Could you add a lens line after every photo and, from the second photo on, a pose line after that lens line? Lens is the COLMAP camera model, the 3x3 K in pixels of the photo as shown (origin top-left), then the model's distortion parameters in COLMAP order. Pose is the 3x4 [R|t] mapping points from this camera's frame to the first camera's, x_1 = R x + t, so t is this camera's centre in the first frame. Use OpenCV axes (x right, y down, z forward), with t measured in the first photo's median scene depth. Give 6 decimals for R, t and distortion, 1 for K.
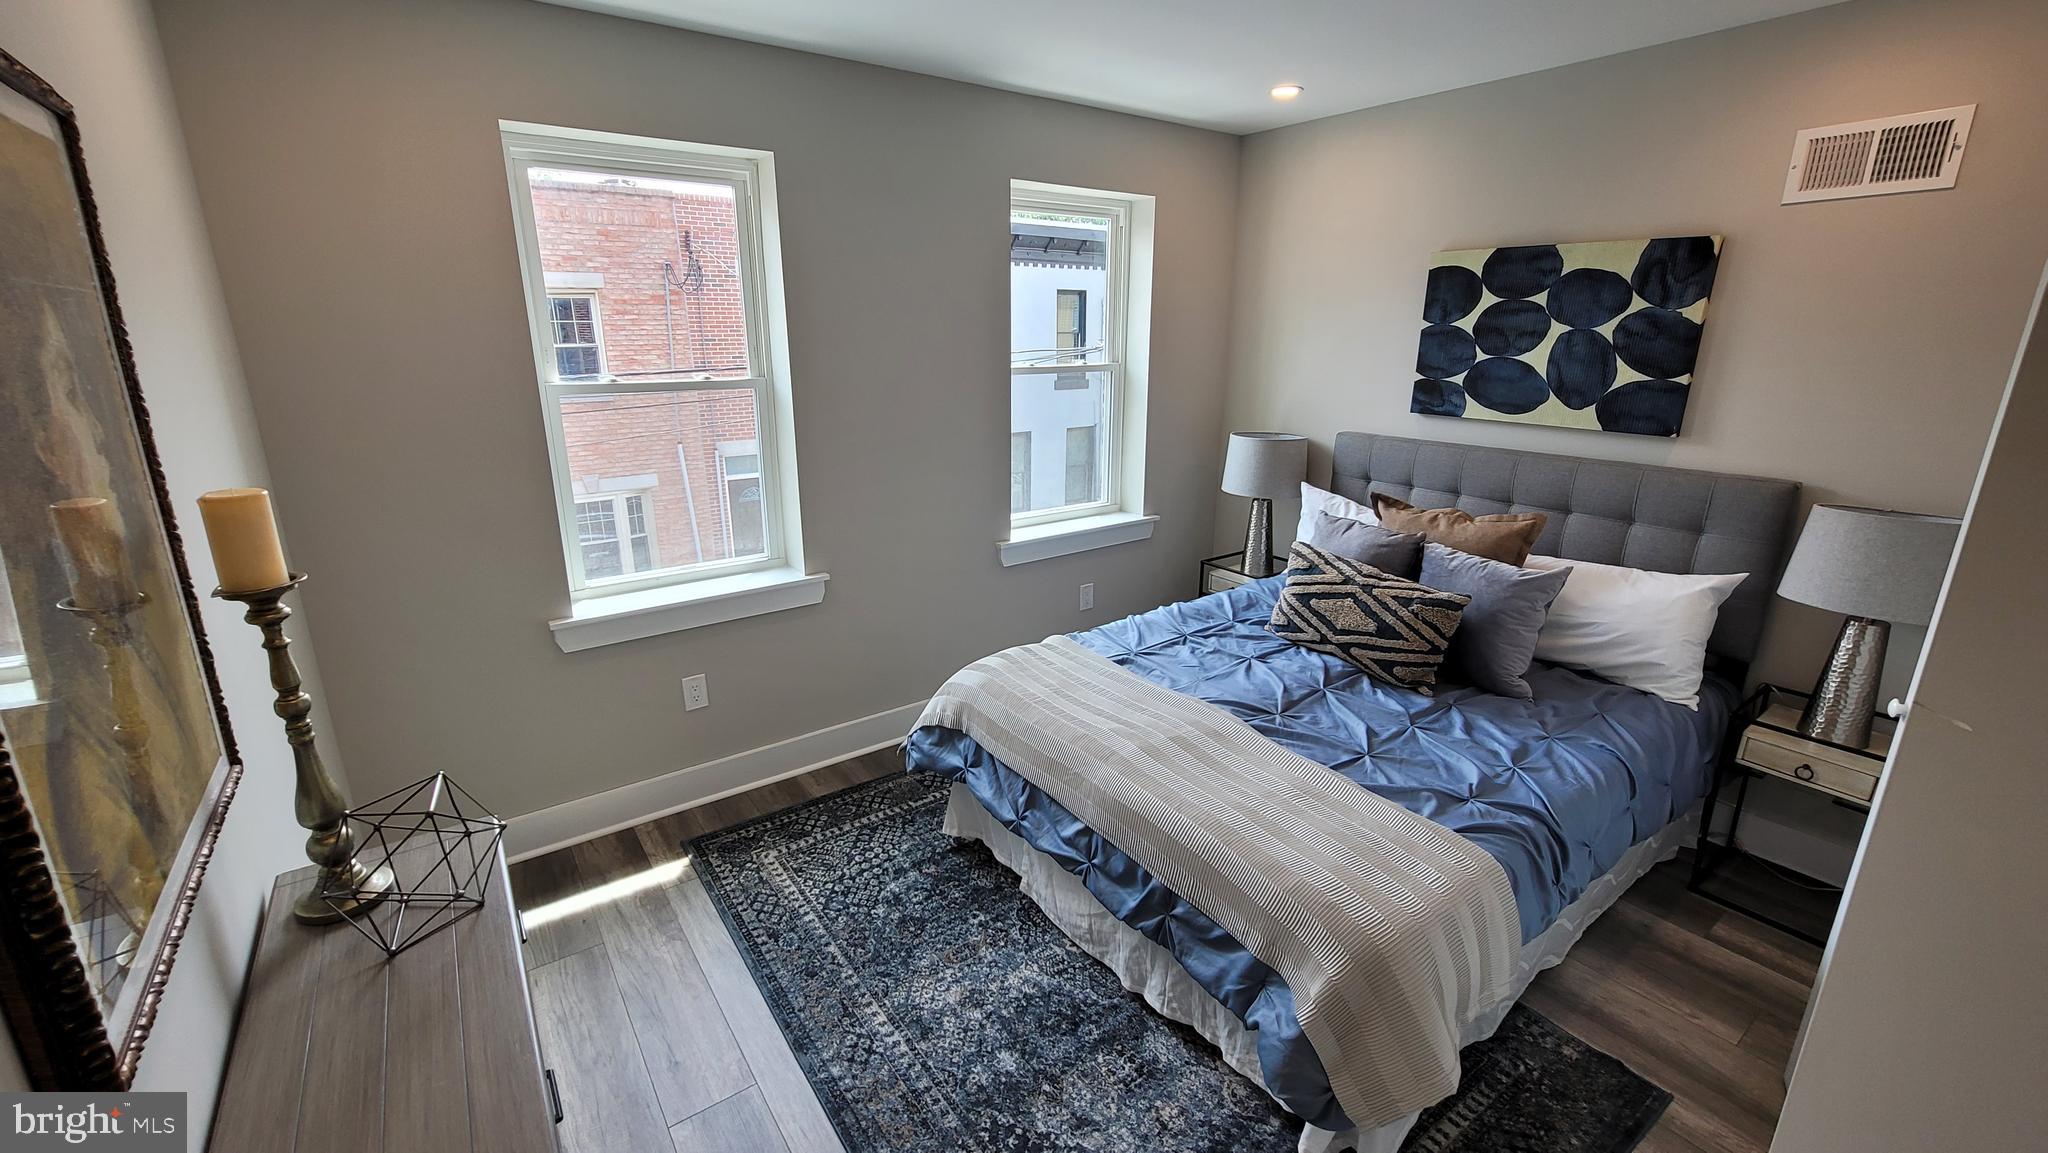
lens RADIAL K [[838.3, 0, 1026.8], [0, 838.3, 574.5], [0, 0, 1]] dist [-0.009501, 0.003216]
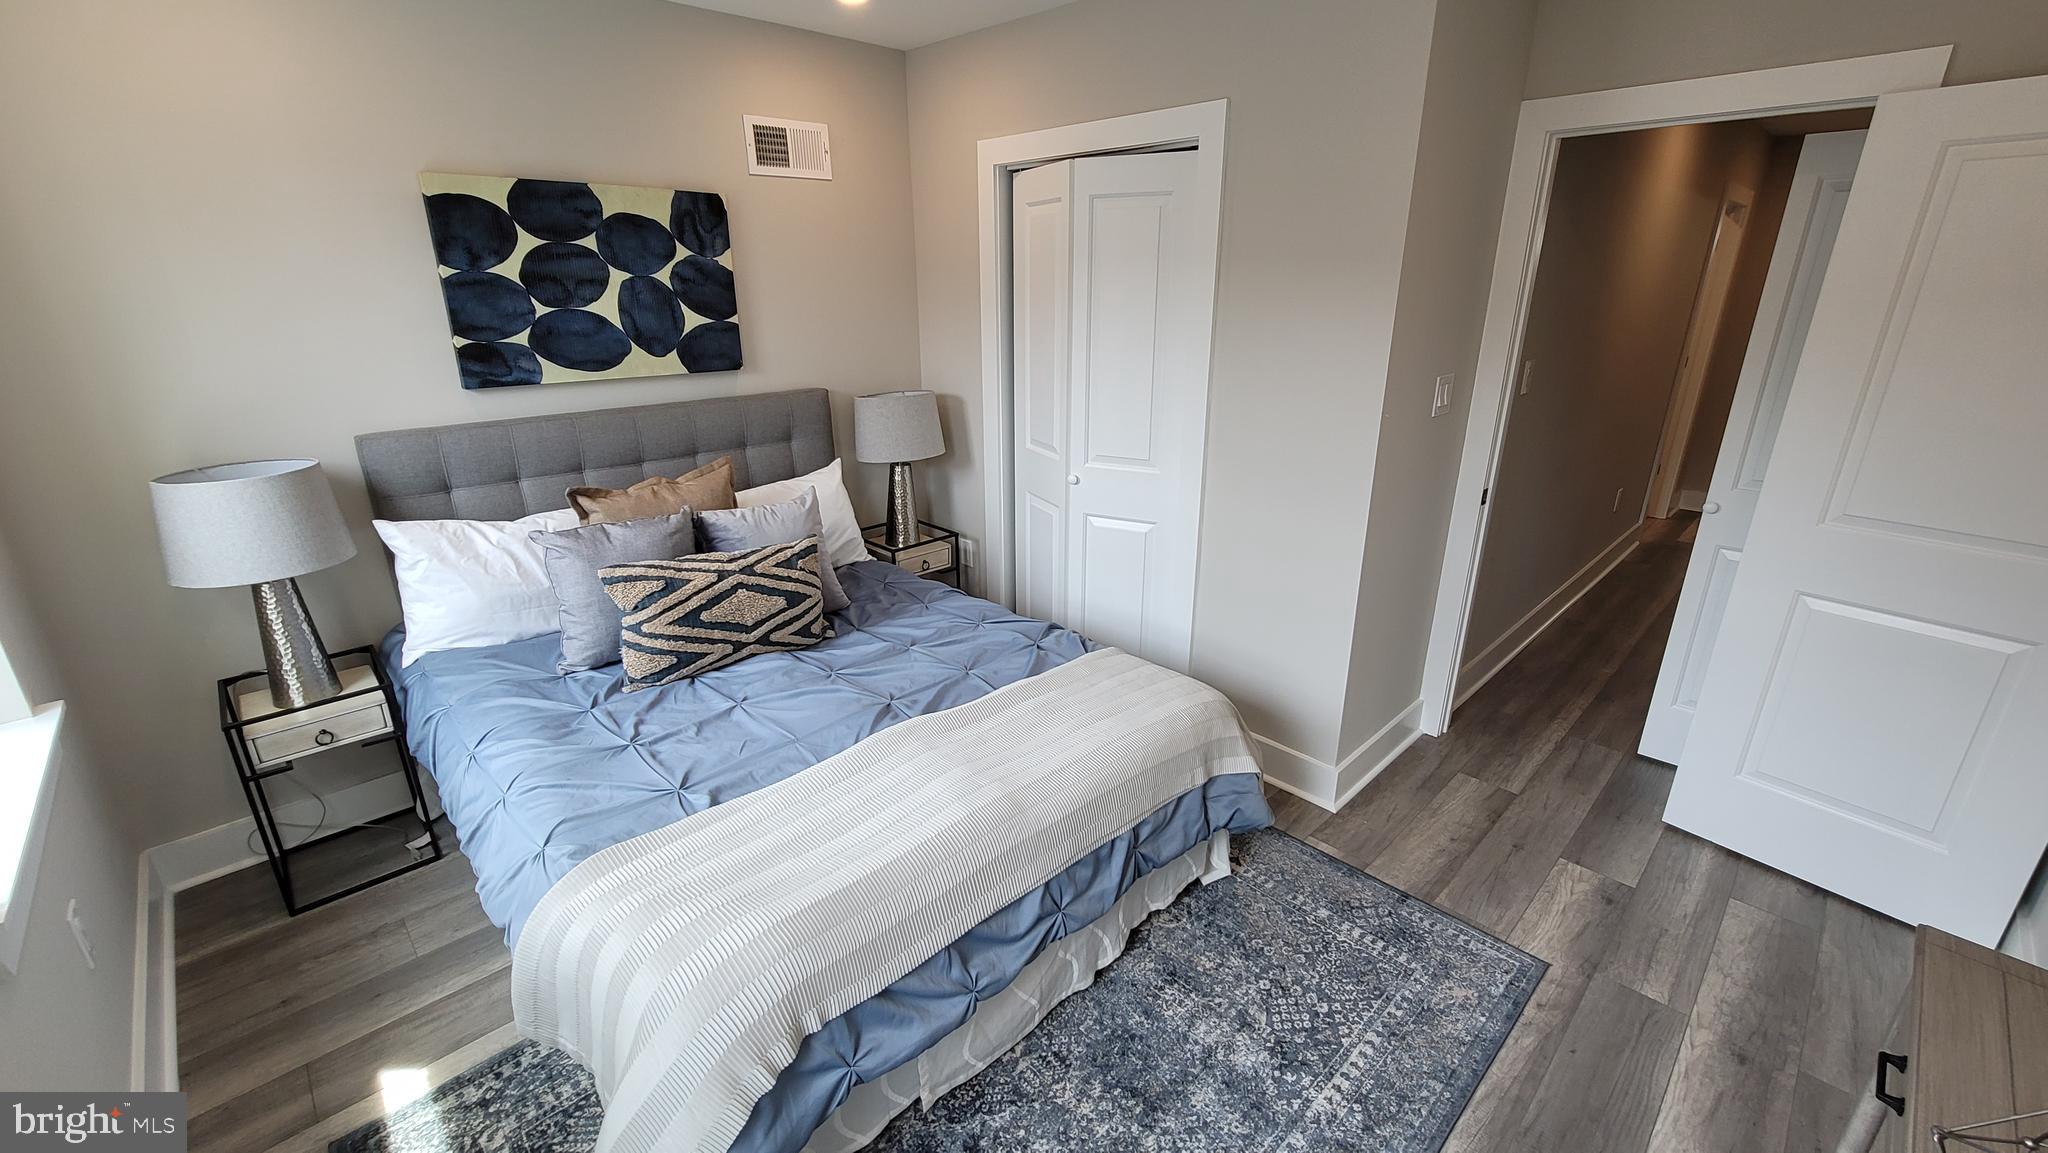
lens RADIAL K [[838.3, 0, 1026.8], [0, 838.3, 574.5], [0, 0, 1]] dist [-0.009501, 0.003216]
pose [[-0.143742, -0.333101, 0.931870, -0.453801], [0.282020, 0.888814, 0.361212, -0.210758], [-0.948580, 0.314727, -0.033819, 0.719393]]
